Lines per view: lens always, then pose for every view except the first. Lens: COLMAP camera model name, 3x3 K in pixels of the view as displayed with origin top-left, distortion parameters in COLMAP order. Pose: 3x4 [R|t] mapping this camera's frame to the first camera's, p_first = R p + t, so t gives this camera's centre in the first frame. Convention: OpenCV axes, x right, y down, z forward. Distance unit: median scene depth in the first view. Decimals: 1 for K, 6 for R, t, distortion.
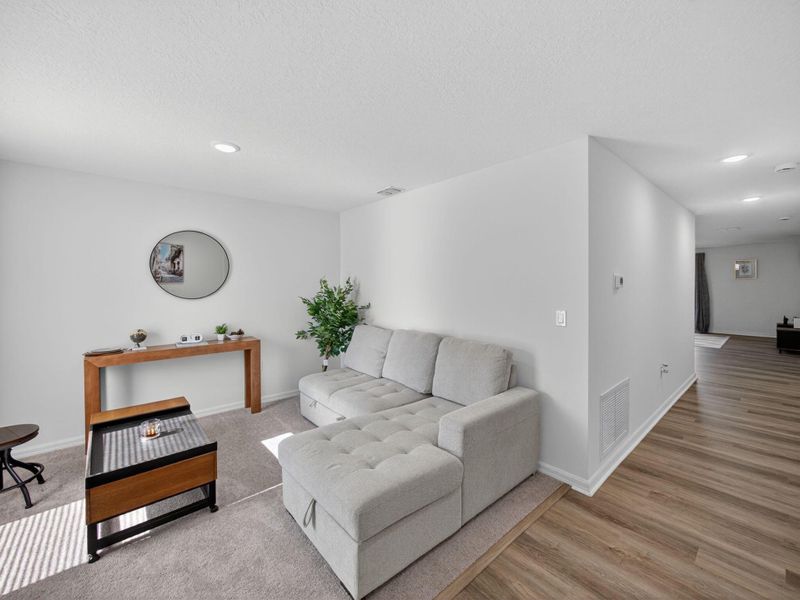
lens RADIAL K [[334.0, 0, 400.0], [0, 334.0, 287.4], [0, 0, 1]] dist [-0.001405, 0.000213]
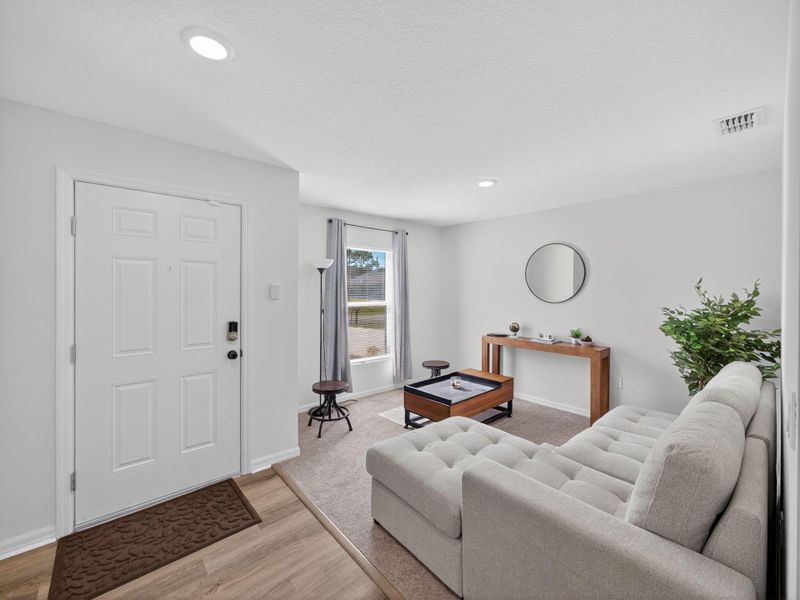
lens RADIAL K [[334.0, 0, 400.0], [0, 334.0, 287.4], [0, 0, 1]] dist [-0.001405, 0.000213]
pose [[0.007459, -0.004114, -0.999964, 0.592458], [-0.016516, 0.999855, -0.004237, -0.006926], [0.999836, 0.016547, 0.007390, 0.513415]]
